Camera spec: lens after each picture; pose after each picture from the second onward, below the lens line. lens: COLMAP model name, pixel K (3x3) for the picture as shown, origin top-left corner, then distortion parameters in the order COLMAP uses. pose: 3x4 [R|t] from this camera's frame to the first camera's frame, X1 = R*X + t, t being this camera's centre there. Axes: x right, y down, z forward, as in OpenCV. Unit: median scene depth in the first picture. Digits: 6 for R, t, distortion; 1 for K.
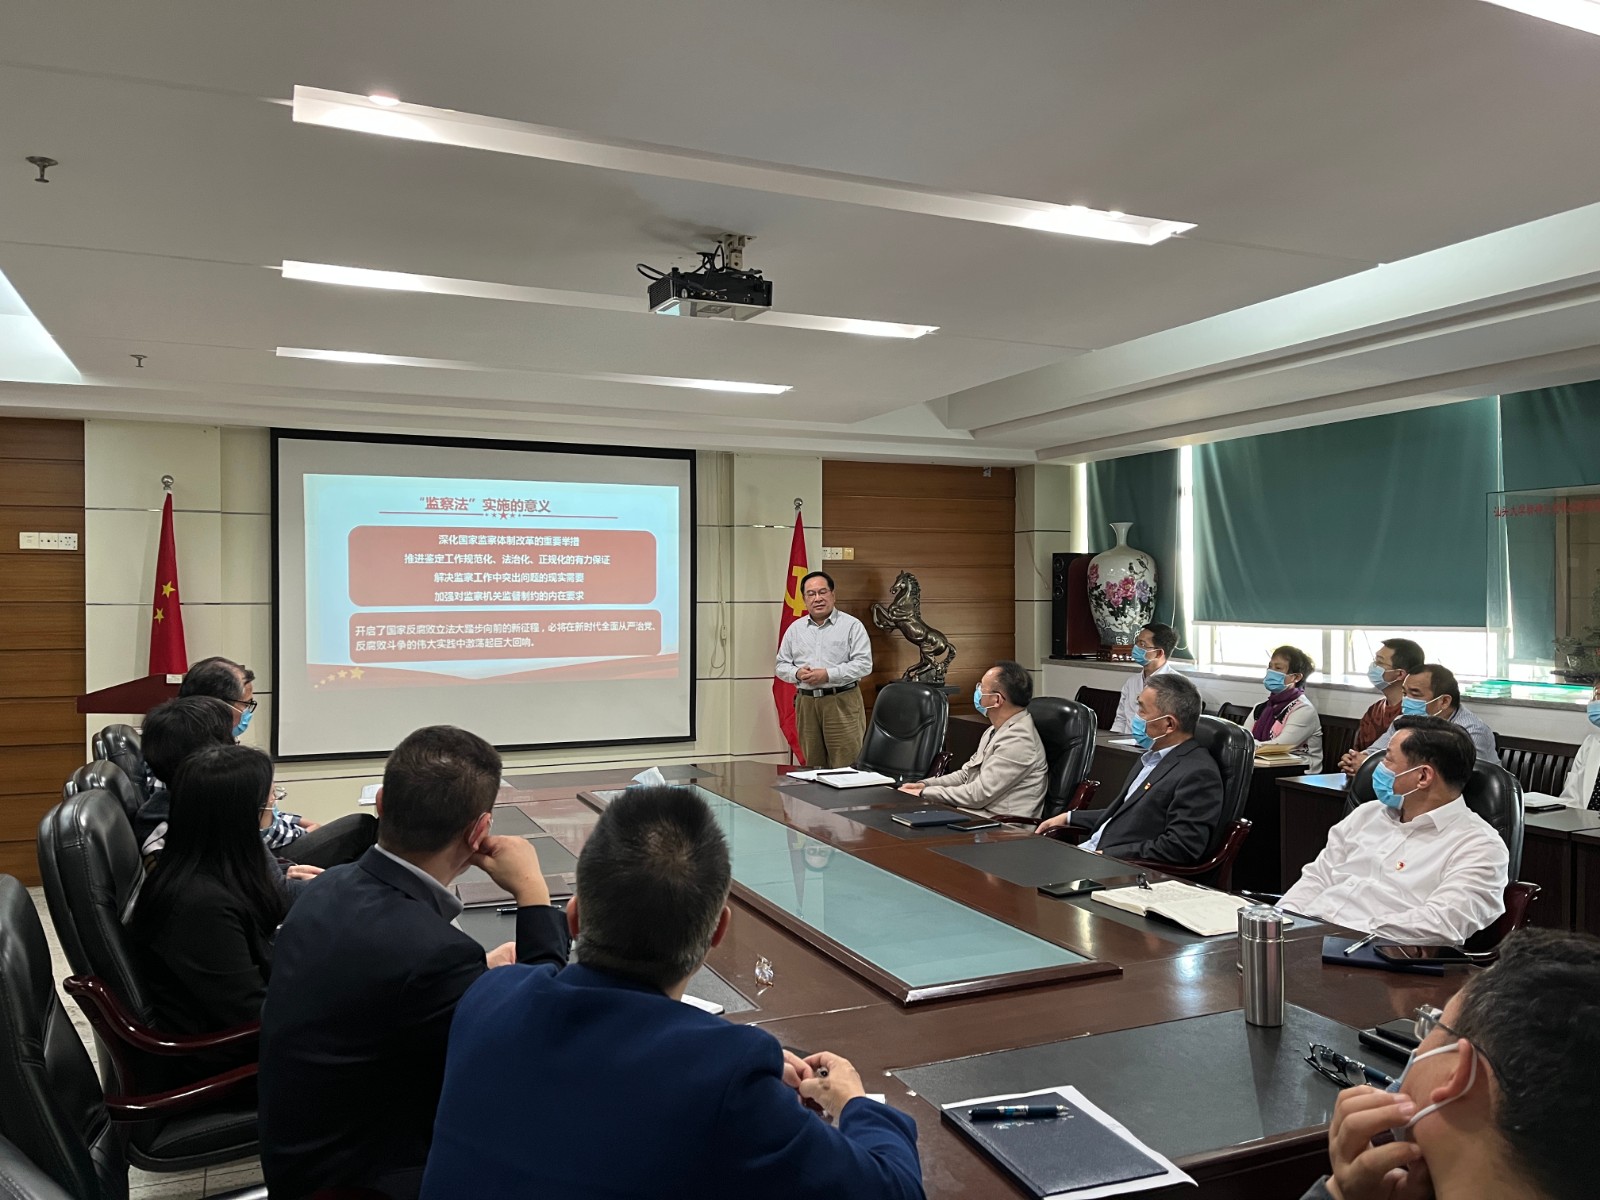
lens RADIAL K [[1217.4, 0, 776.5], [0, 1217.4, 608.5], [0, 0, 1]] dist [0.074294, -0.097323]
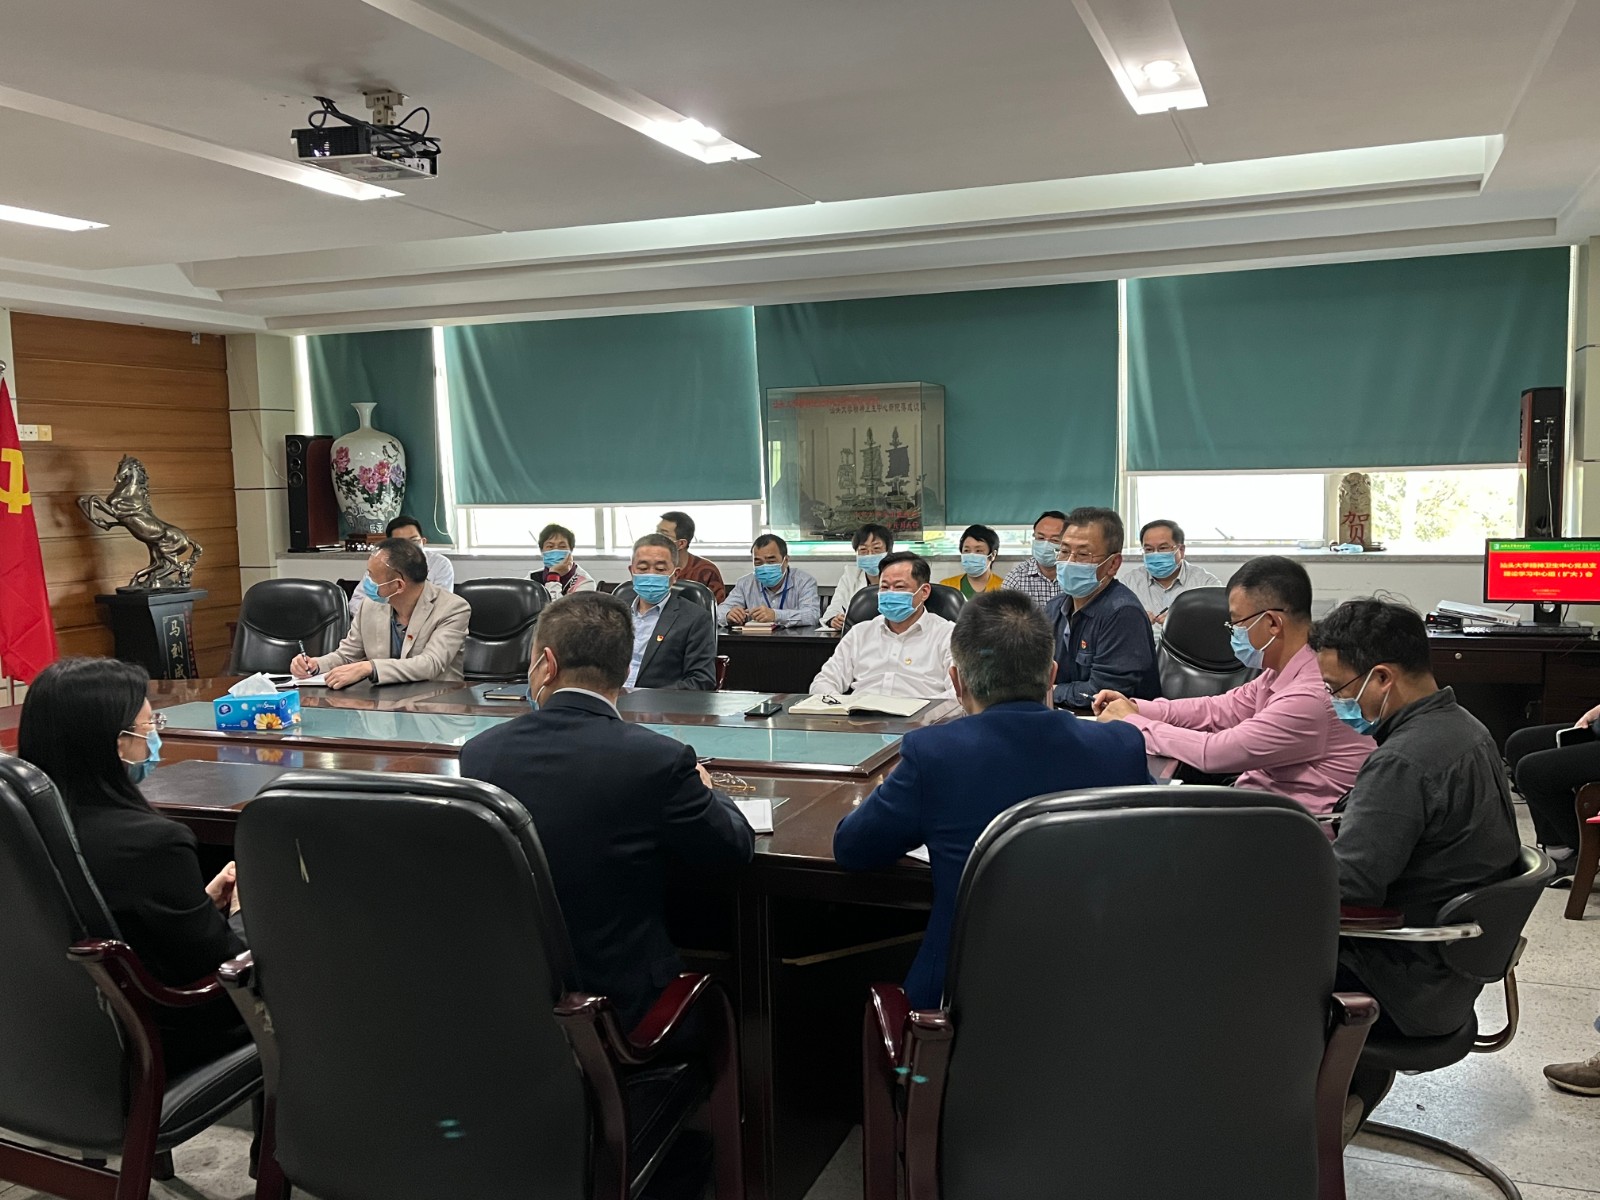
lens RADIAL K [[1407.9, 0, 800.0], [0, 1407.9, 600.0], [0, 0, 1]] dist [0.046519, -0.001624]
pose [[0.691260, -0.077721, 0.718415, -0.283707], [0.029145, 0.996389, 0.079750, 0.003591], [-0.722019, -0.034189, 0.691028, 0.005328]]
